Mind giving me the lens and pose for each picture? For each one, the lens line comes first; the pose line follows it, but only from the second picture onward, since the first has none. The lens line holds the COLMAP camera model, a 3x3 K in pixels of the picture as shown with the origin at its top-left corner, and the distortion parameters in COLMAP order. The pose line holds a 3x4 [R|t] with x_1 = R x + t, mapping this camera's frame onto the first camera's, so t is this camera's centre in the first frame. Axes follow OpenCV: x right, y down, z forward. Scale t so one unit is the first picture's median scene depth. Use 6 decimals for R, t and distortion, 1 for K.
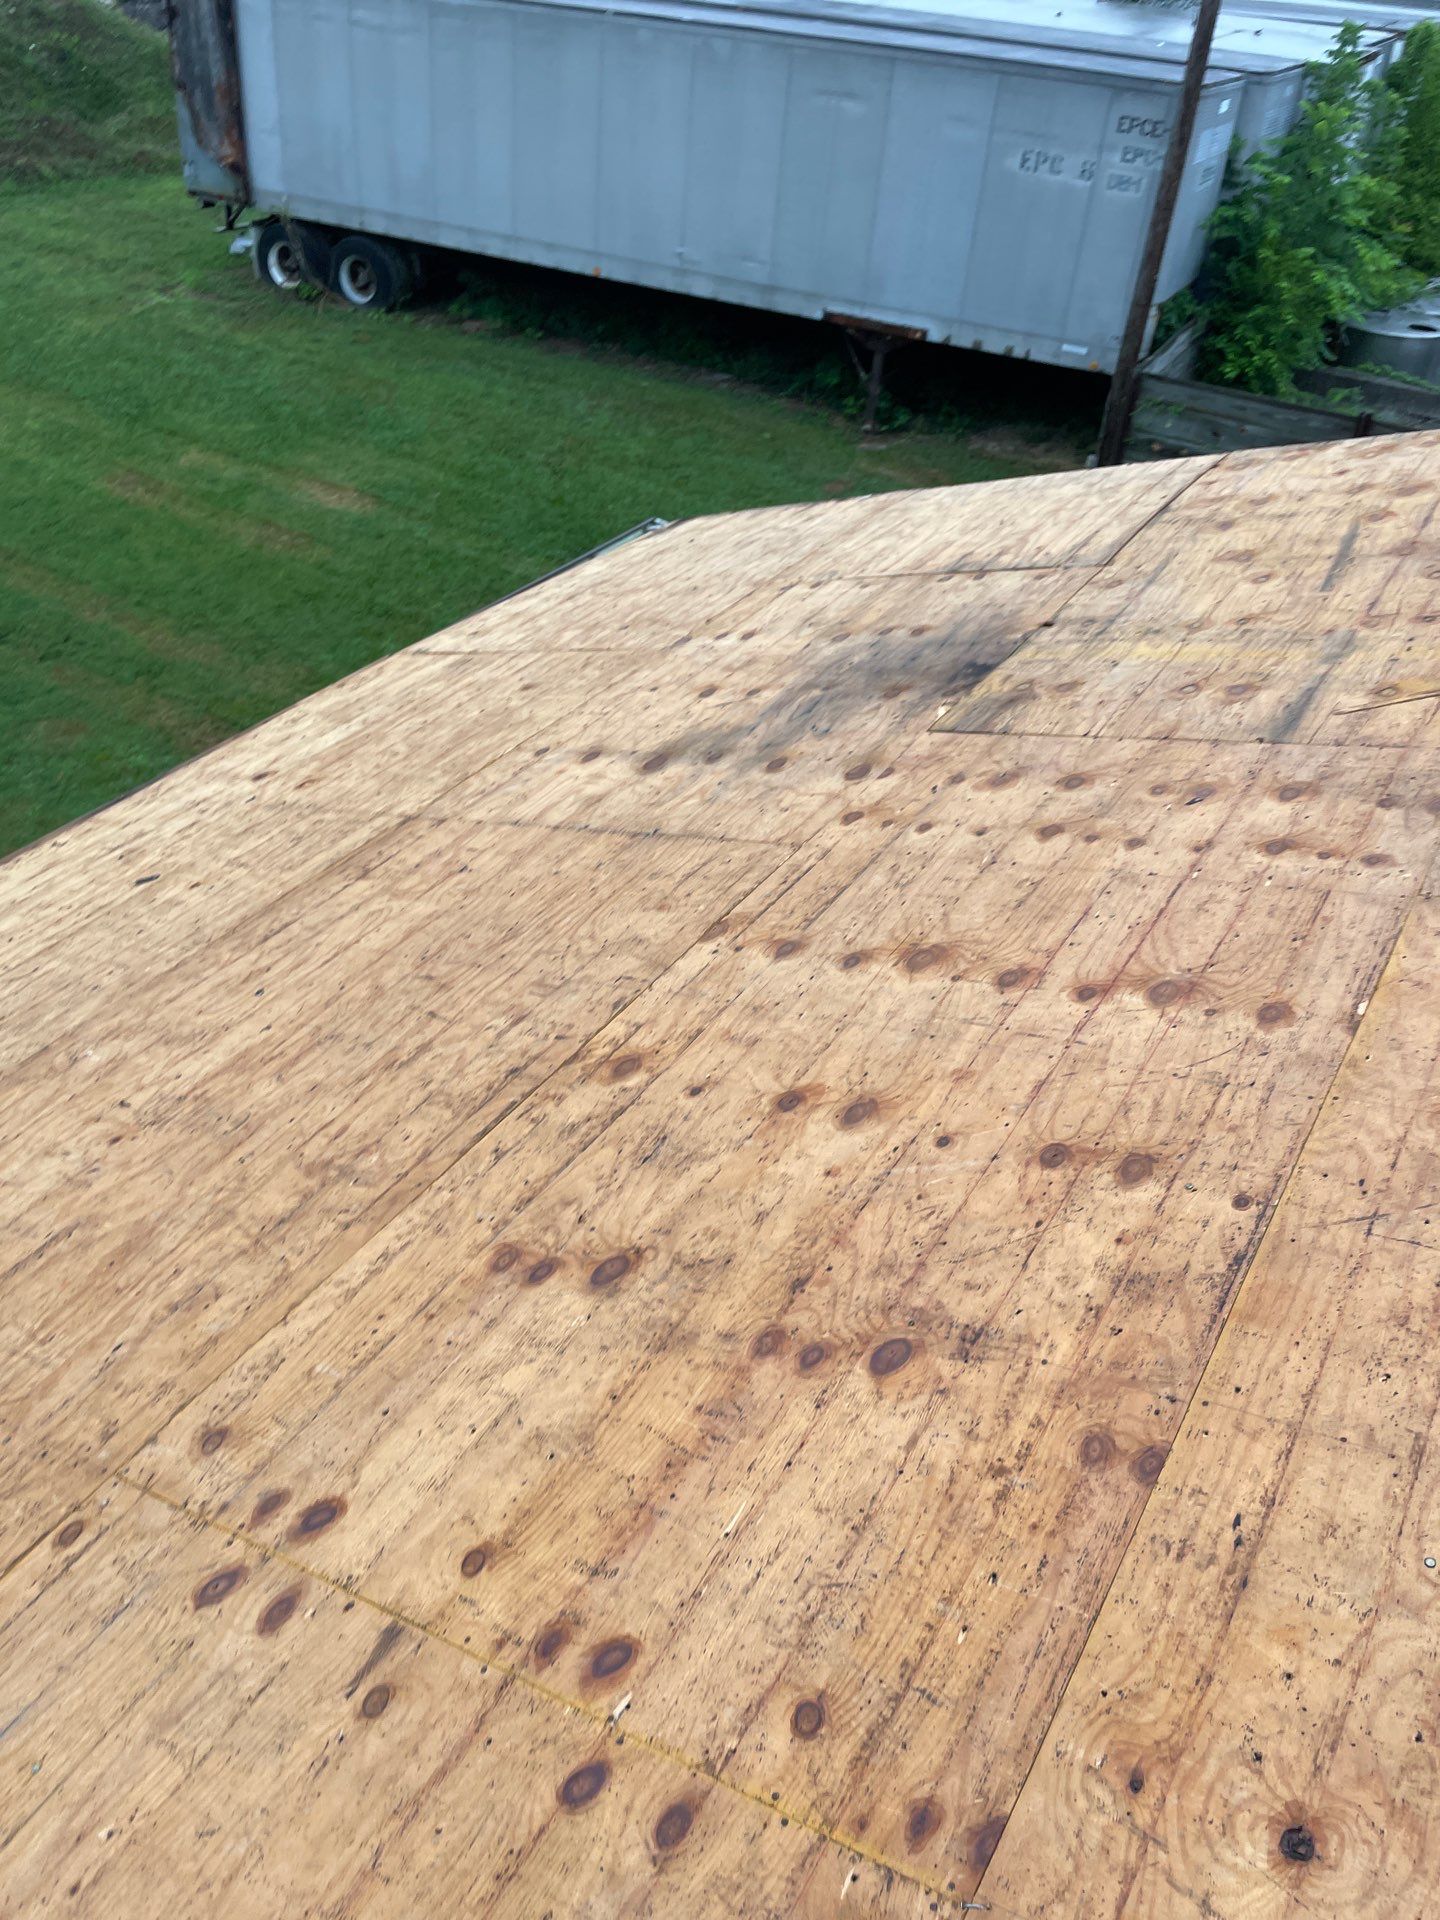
lens RADIAL K [[1476.5, 0, 716.2], [0, 1476.5, 1002.8], [0, 0, 1]] dist [0.083318, -0.121732]
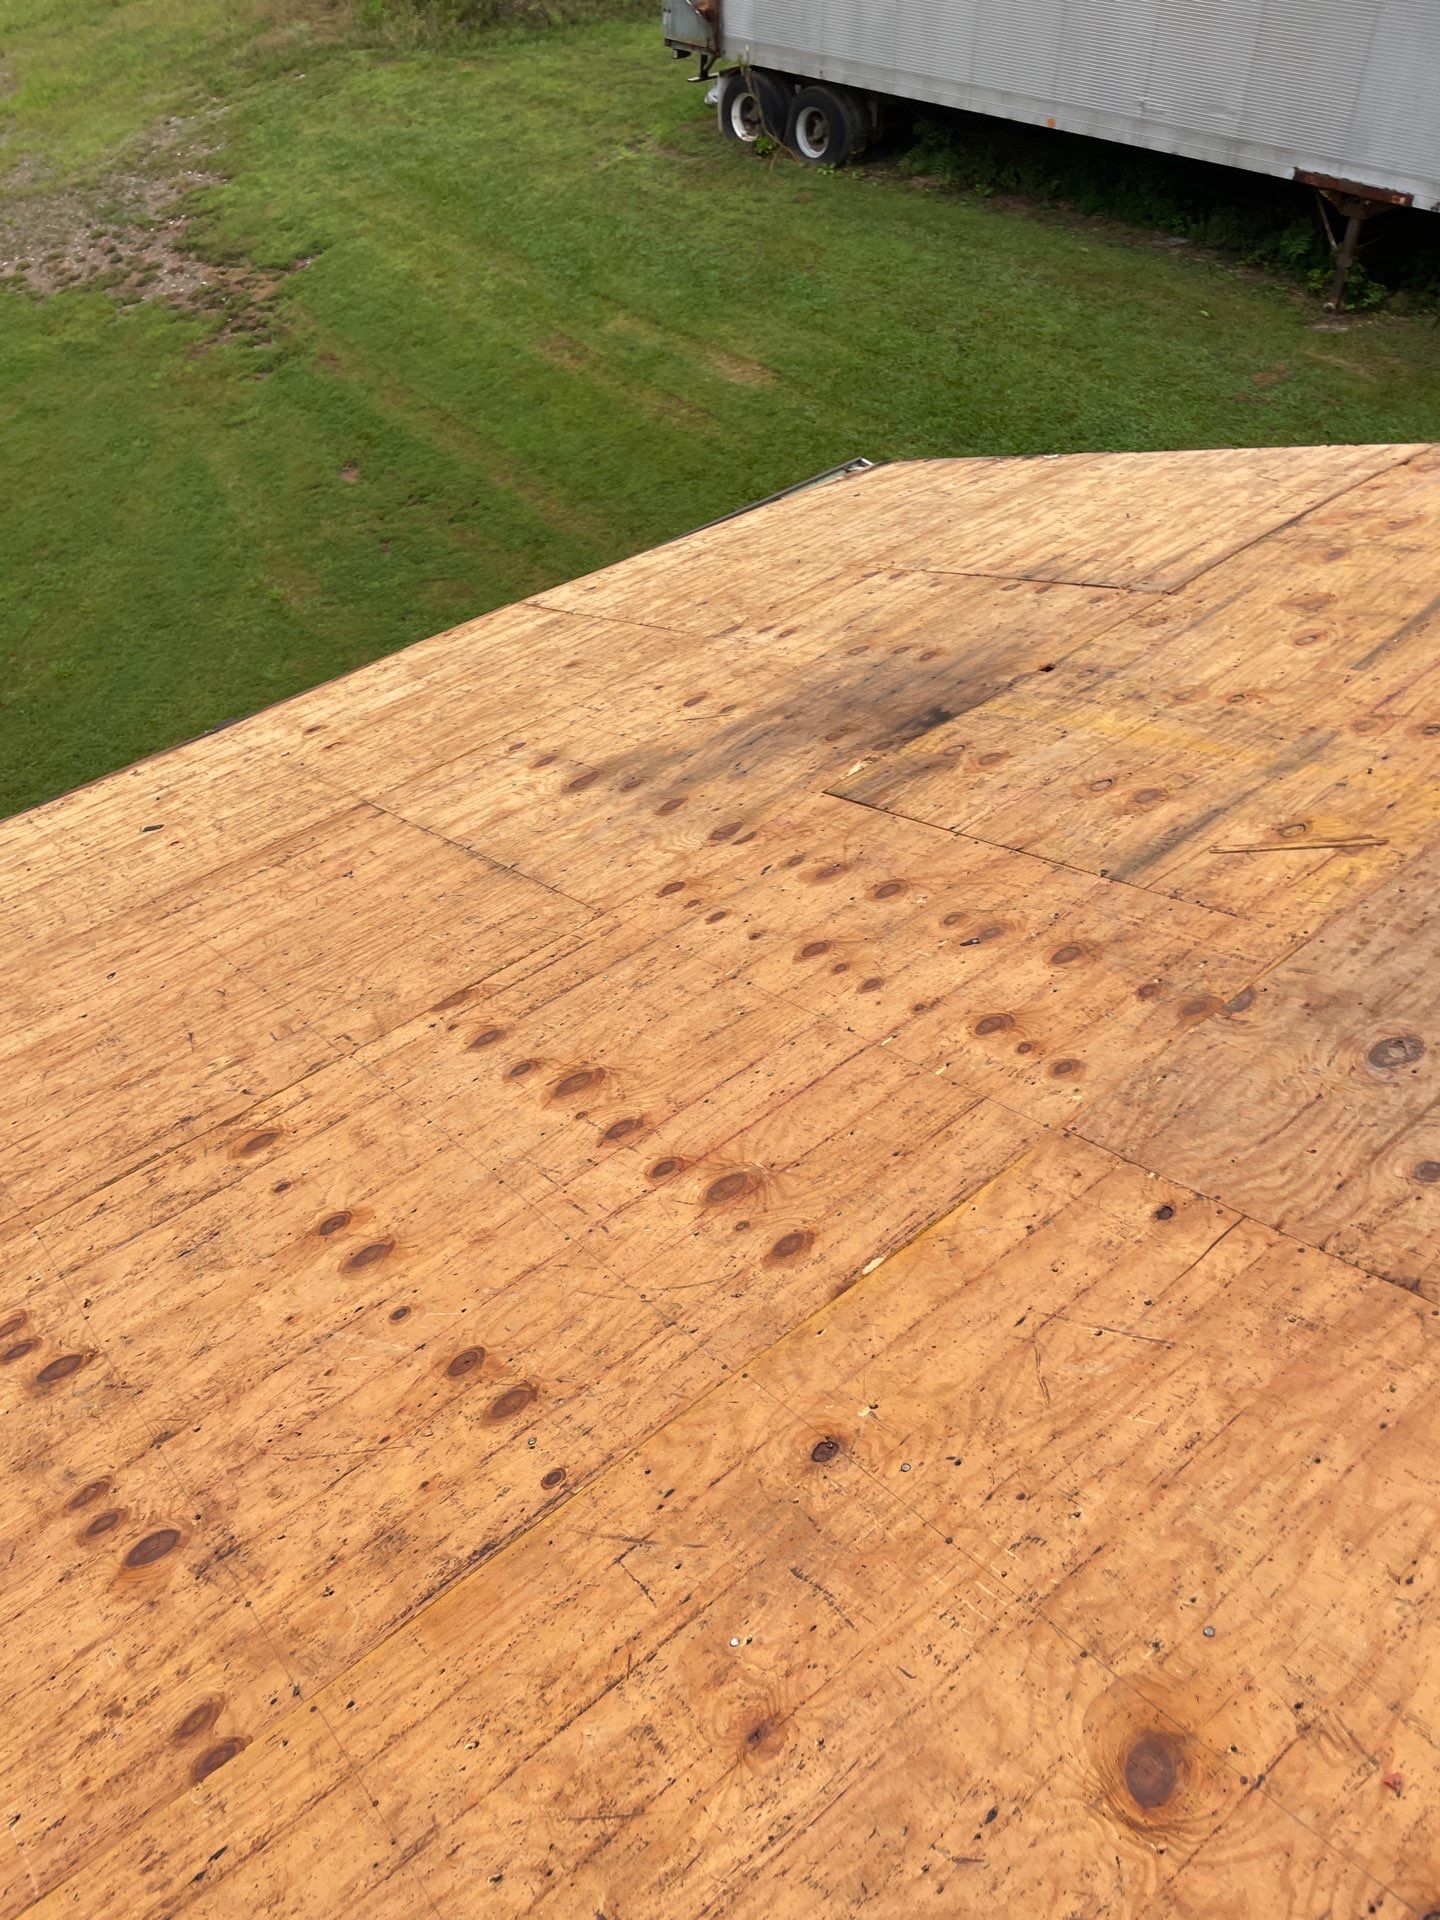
lens RADIAL K [[1431.2, 0, 771.2], [0, 1431.2, 1016.4], [0, 0, 1]] dist [0.093560, -0.128880]
pose [[0.938764, 0.174518, -0.297097, 0.327825], [-0.136552, 0.980077, 0.144232, -0.138689], [0.316349, -0.094830, 0.943891, 0.105580]]
